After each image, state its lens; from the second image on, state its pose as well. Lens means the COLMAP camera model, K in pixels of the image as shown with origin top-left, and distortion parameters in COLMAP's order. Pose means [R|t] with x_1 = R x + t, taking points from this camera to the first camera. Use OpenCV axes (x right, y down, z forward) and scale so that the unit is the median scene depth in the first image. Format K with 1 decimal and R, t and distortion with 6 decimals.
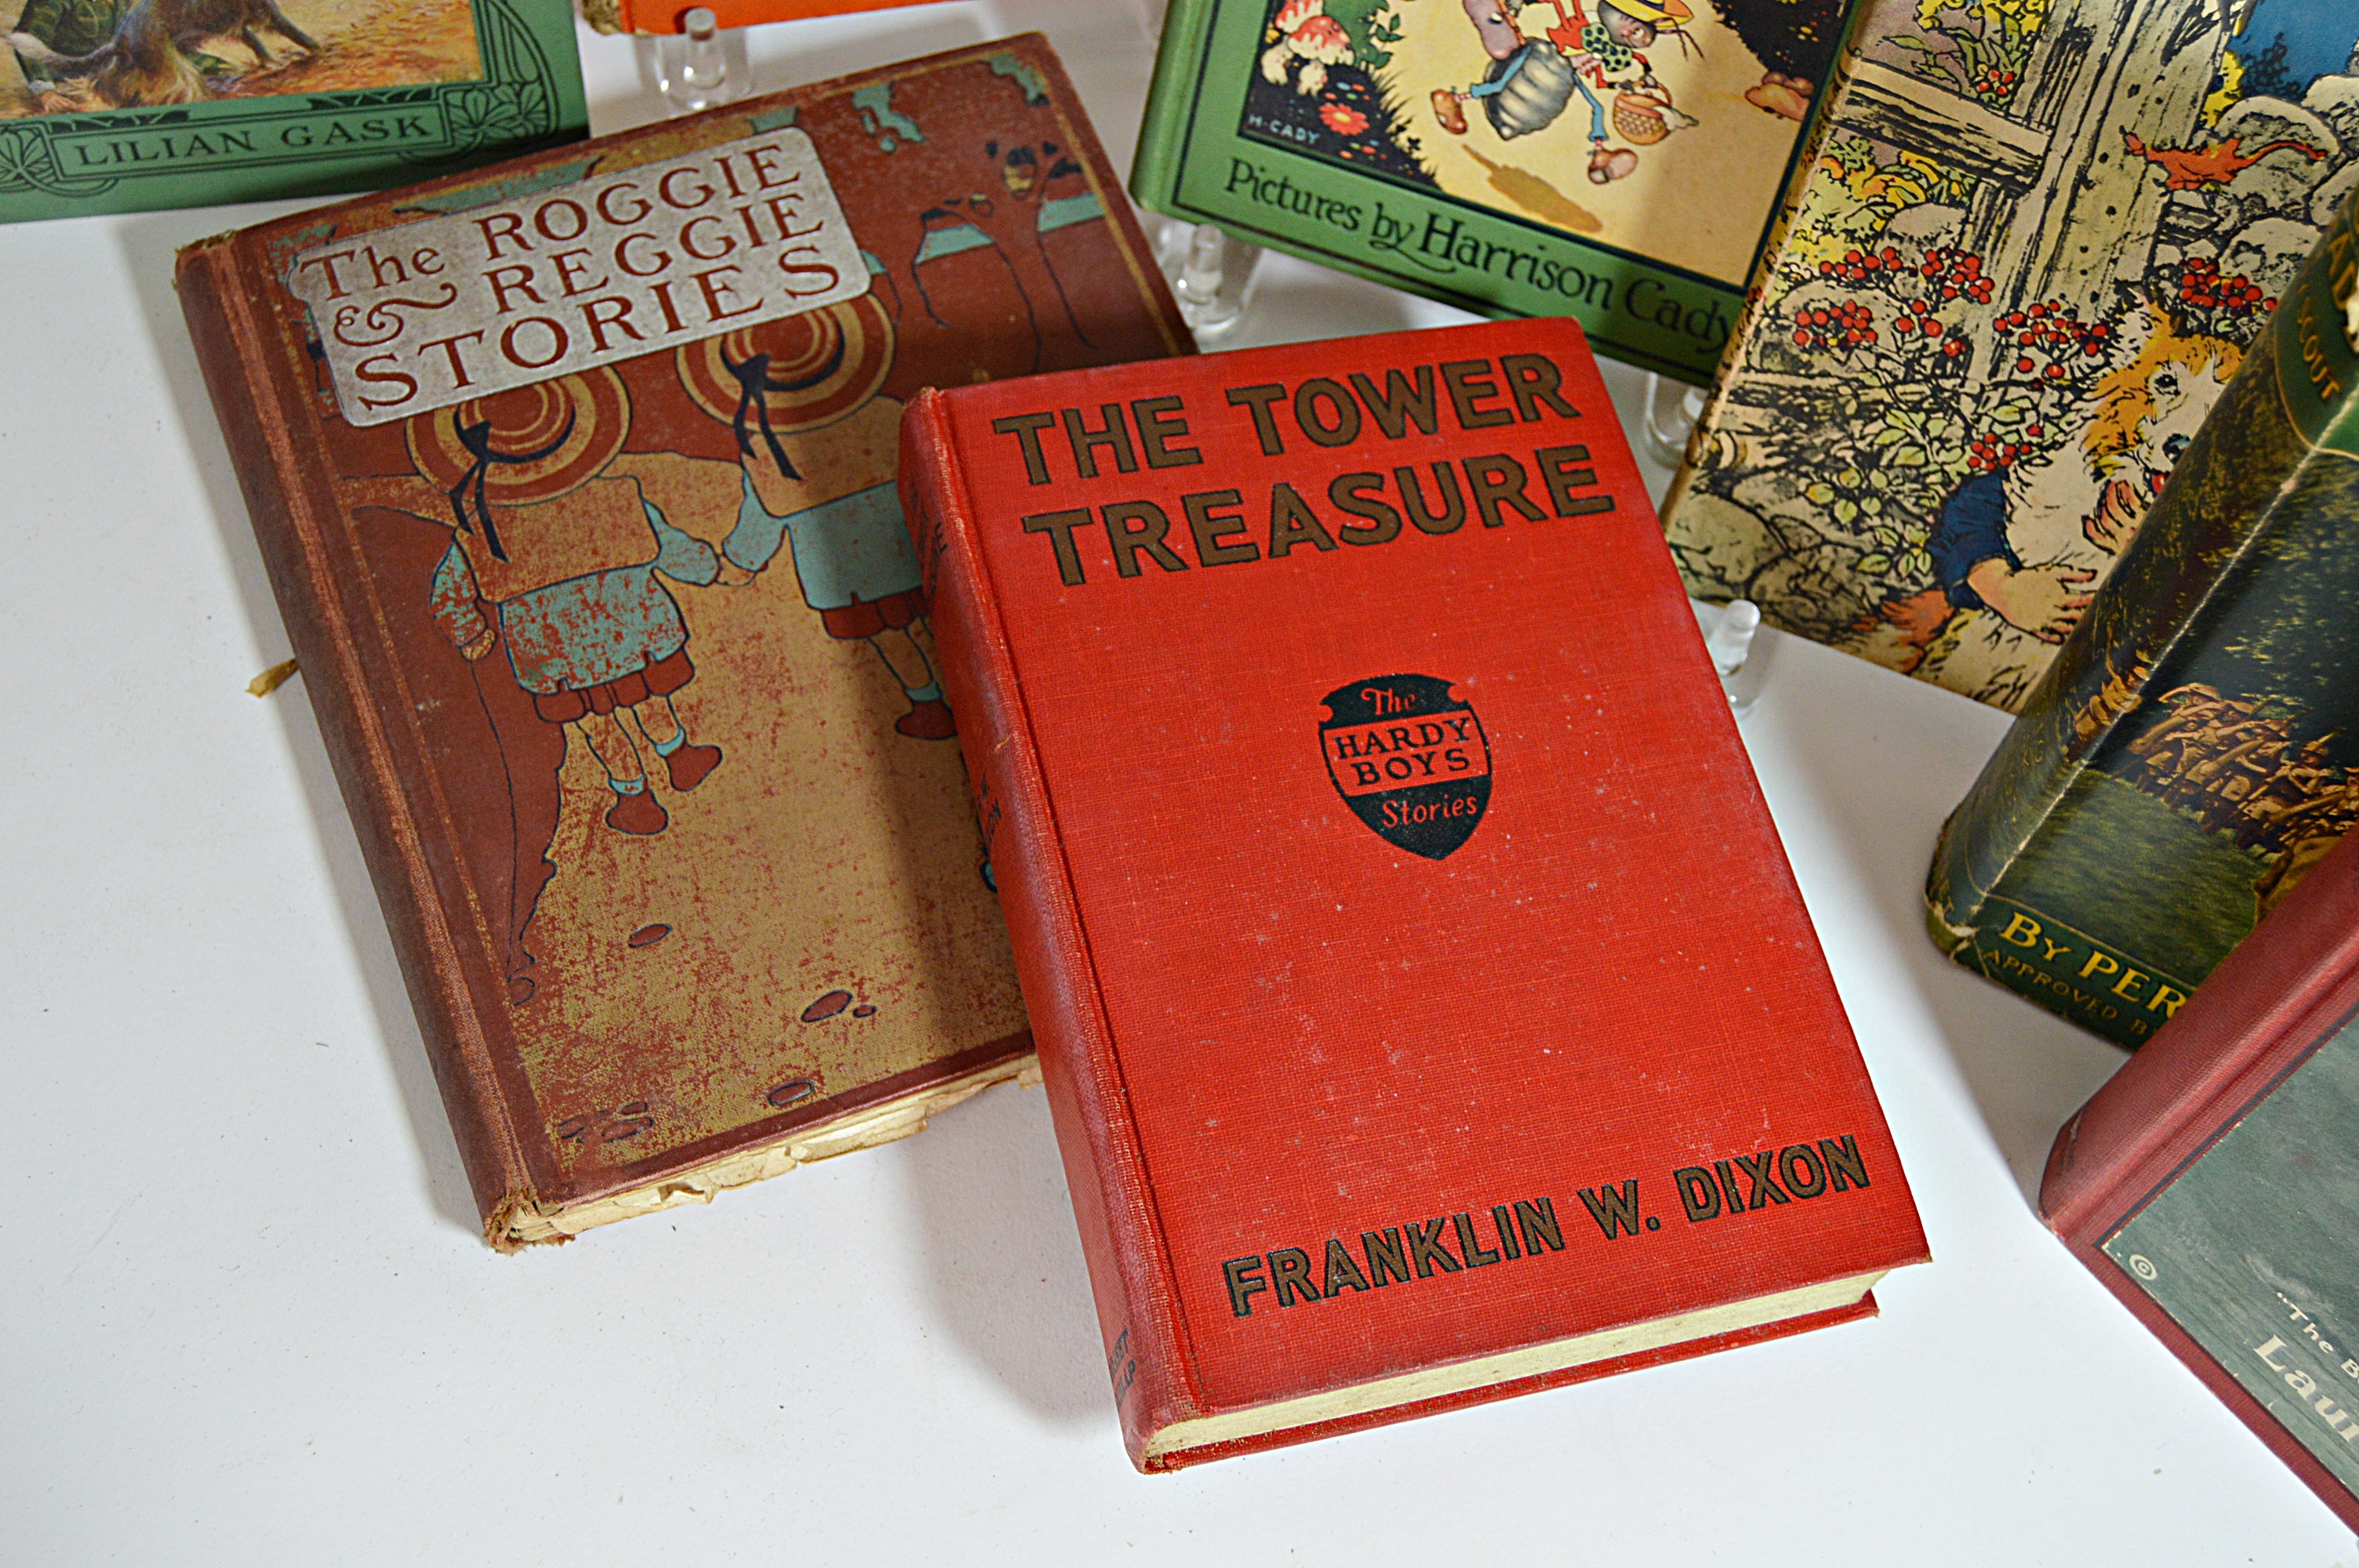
lens RADIAL K [[2878.0, 0, 1194.5], [0, 2878.0, 791.2], [0, 0, 1]] dist [-0.047571, 0.000000]
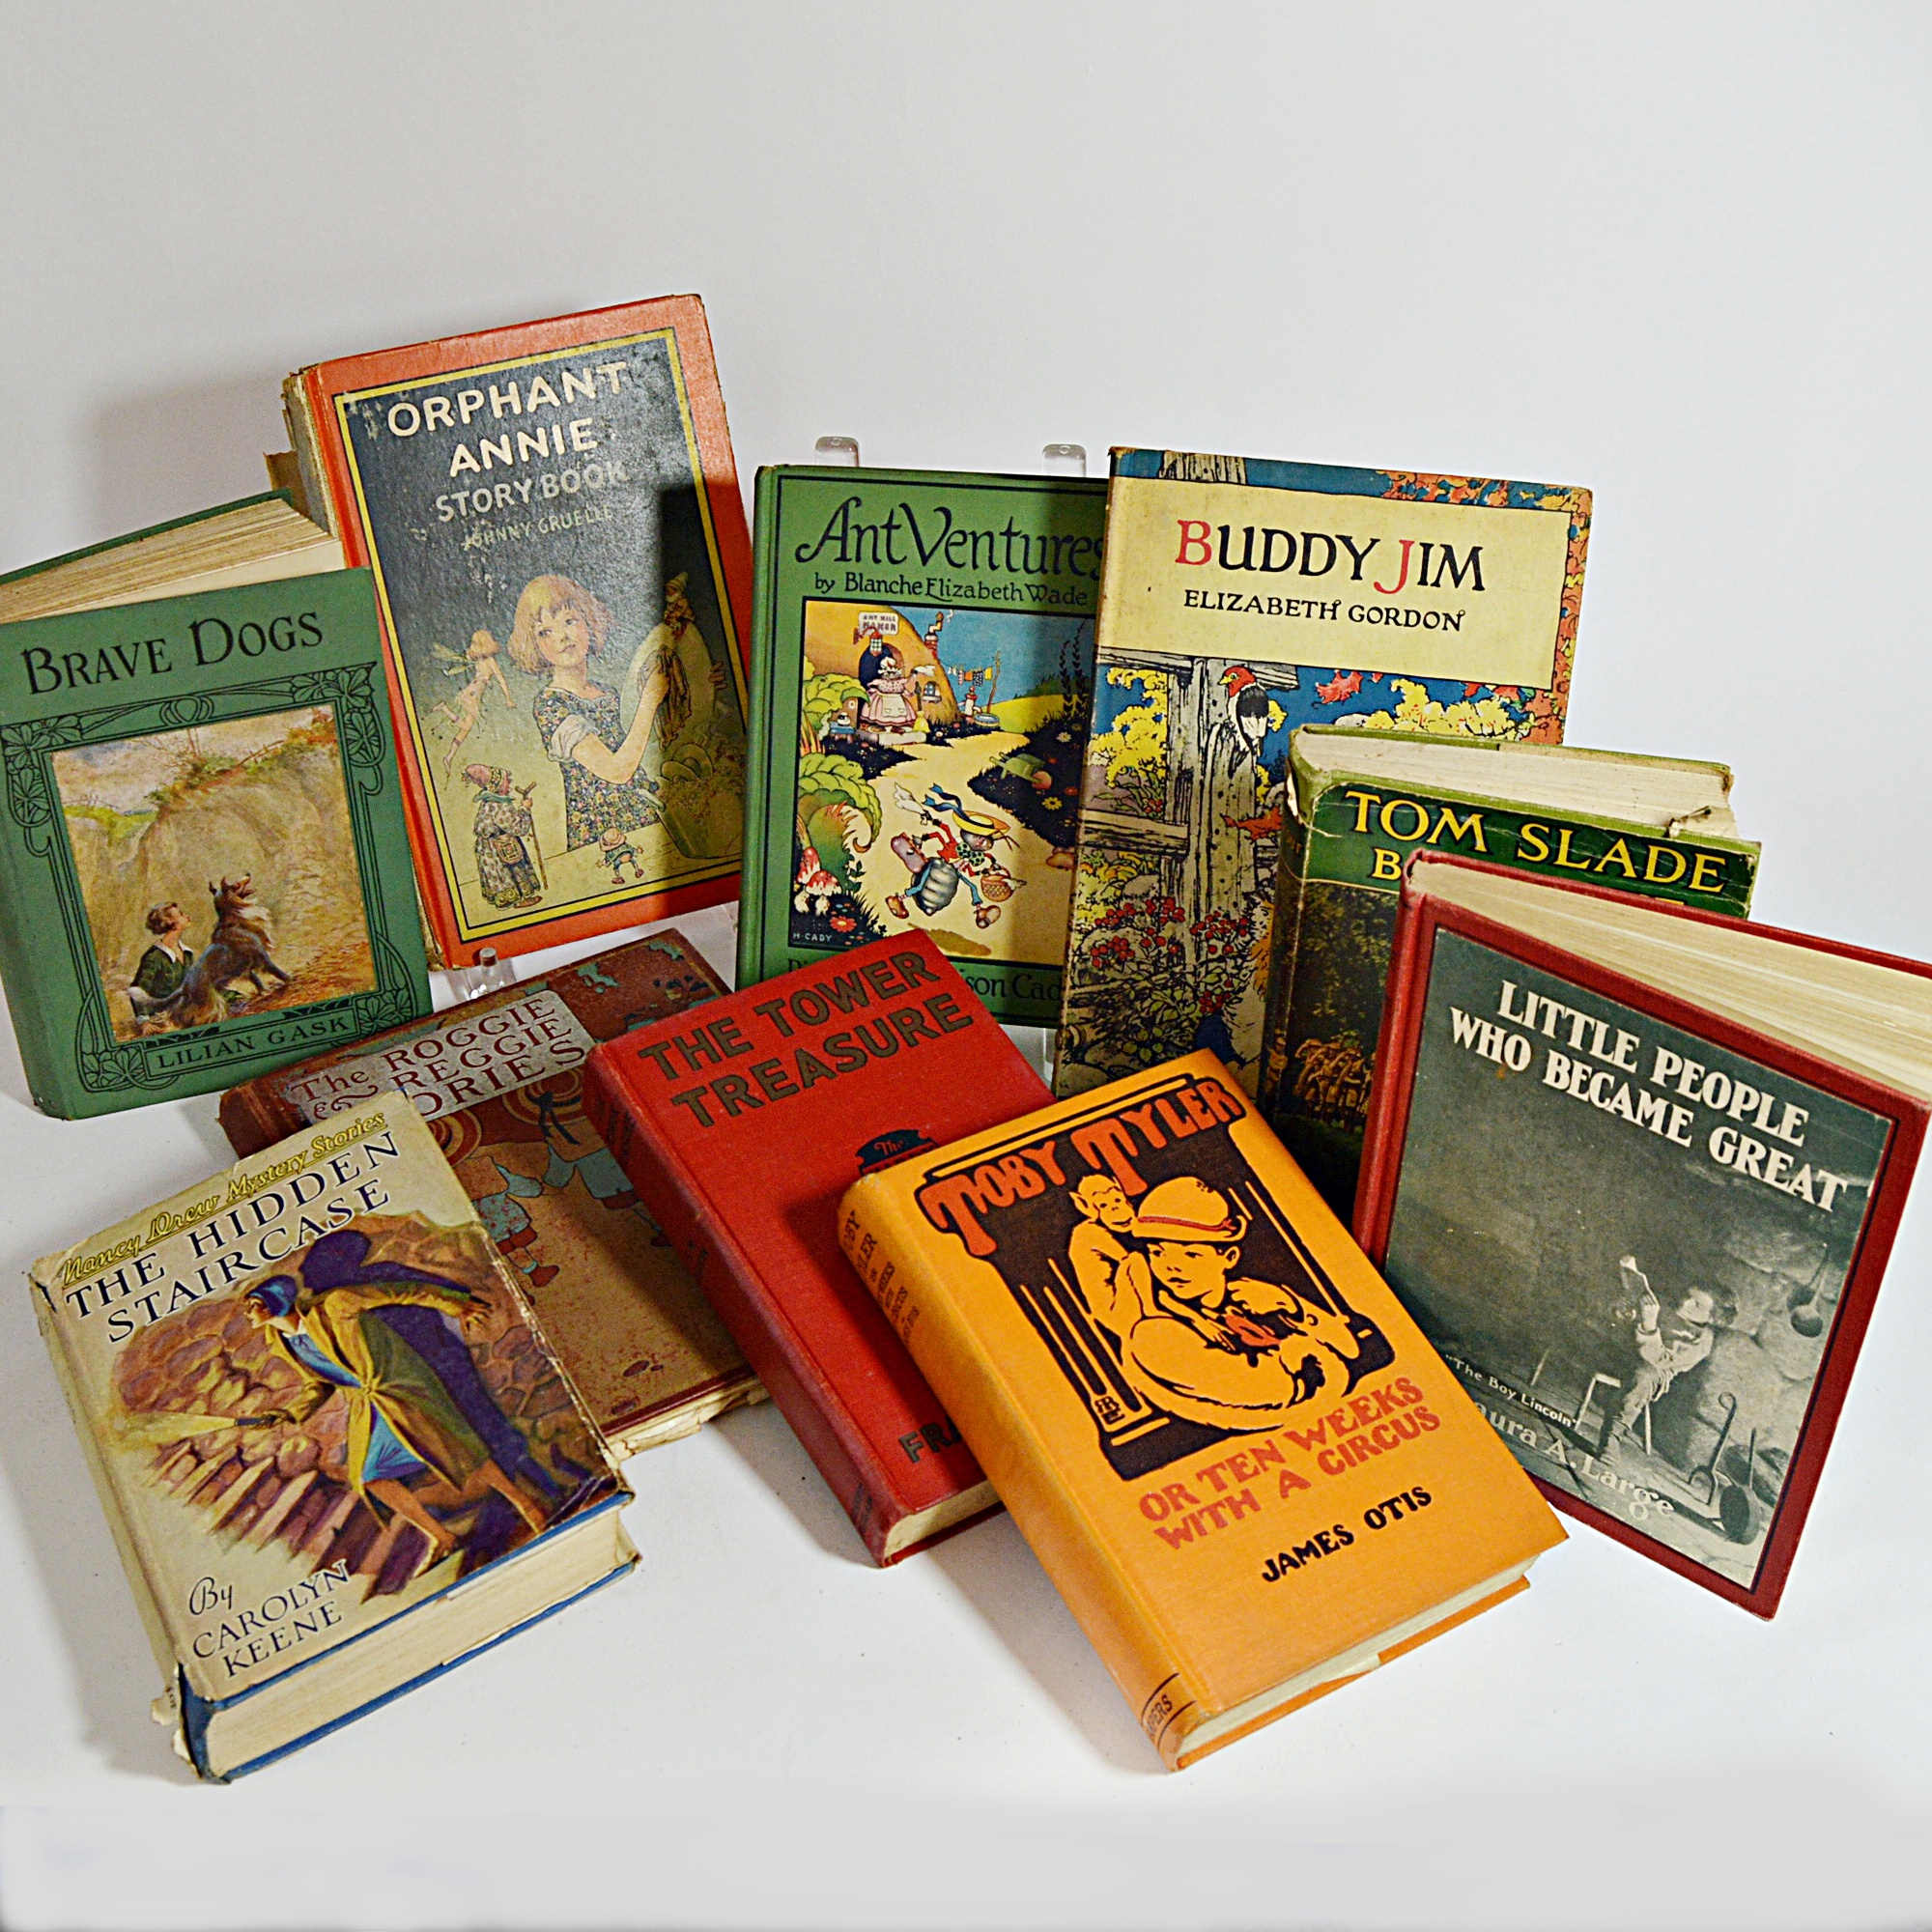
lens RADIAL K [[2708.0, 0, 867.8], [0, 2708.0, 907.2], [0, 0, 1]] dist [-0.071236, 0.000000]
pose [[0.984107, -0.170753, 0.048746, -0.015553], [0.175333, 0.890869, -0.419058, 0.496018], [0.028129, 0.420945, 0.906650, -0.592676]]
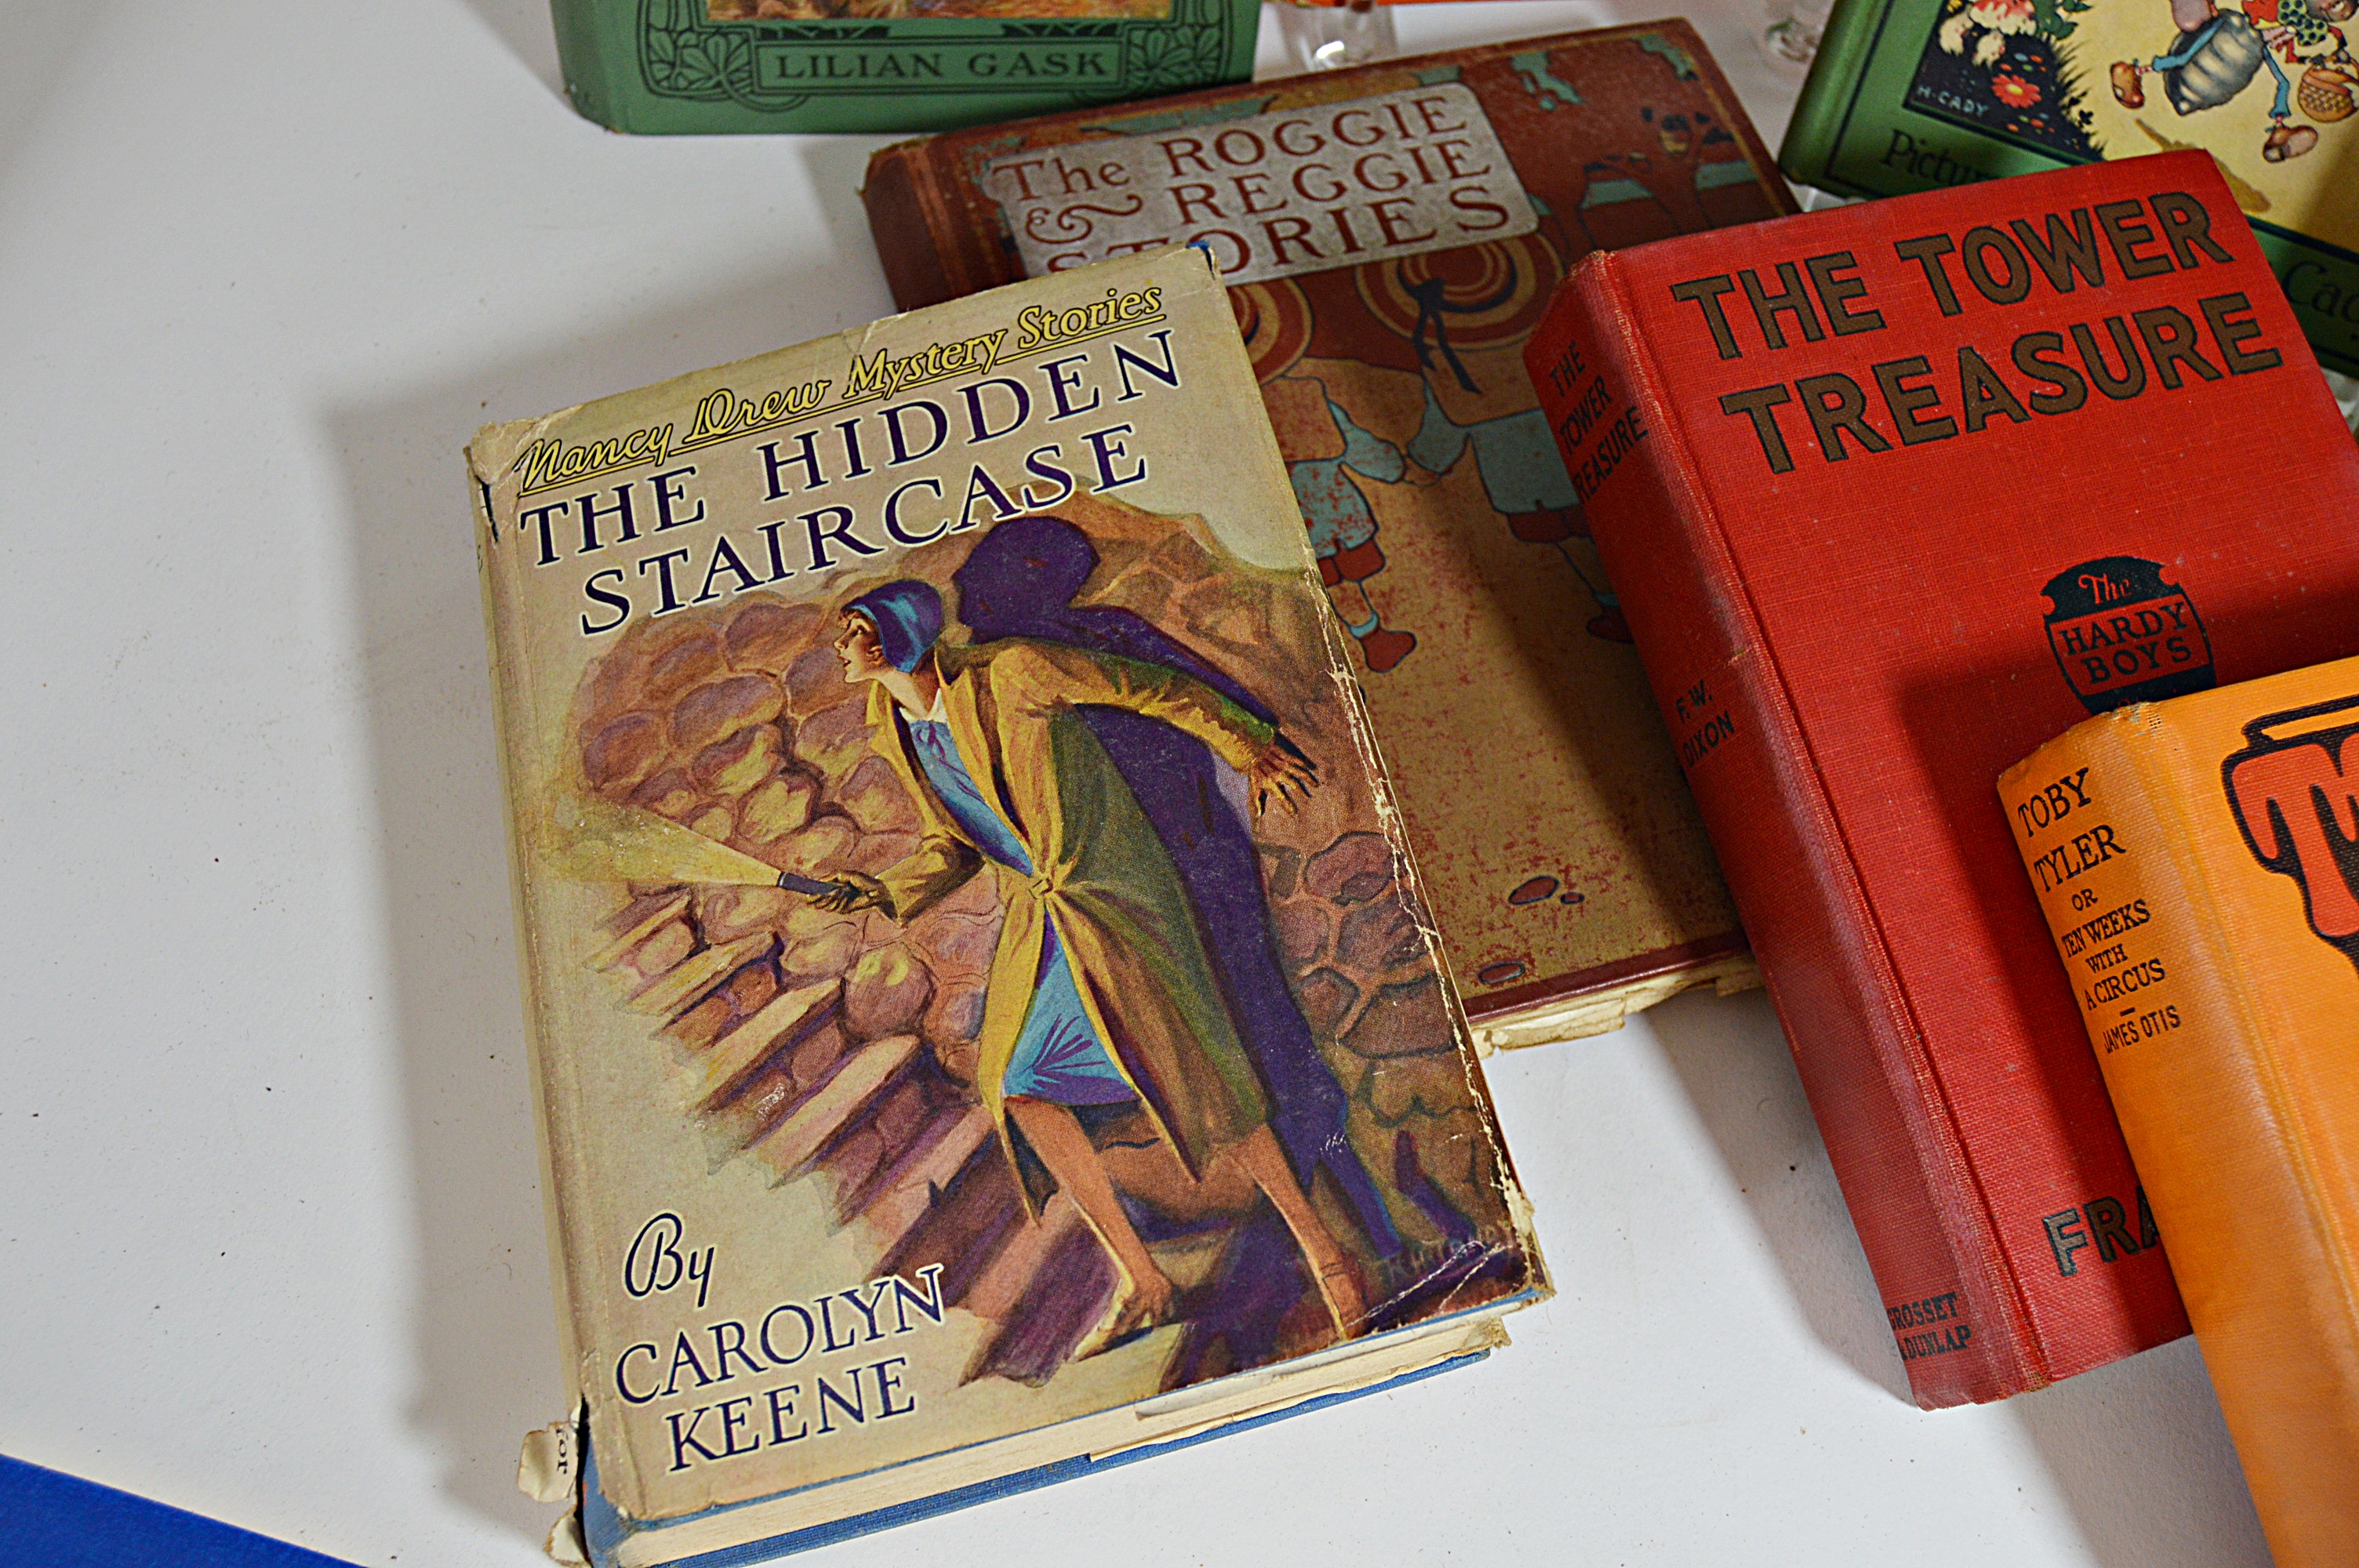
lens RADIAL K [[2400.0, 0, 1171.1], [0, 2400.0, 774.6], [0, 0, 1]] dist [-0.064493, 0.000000]
pose [[0.995499, 0.064124, -0.069779, -0.174576], [-0.069952, 0.993960, -0.084559, 0.100703], [0.063935, 0.089060, 0.993972, 0.168720]]
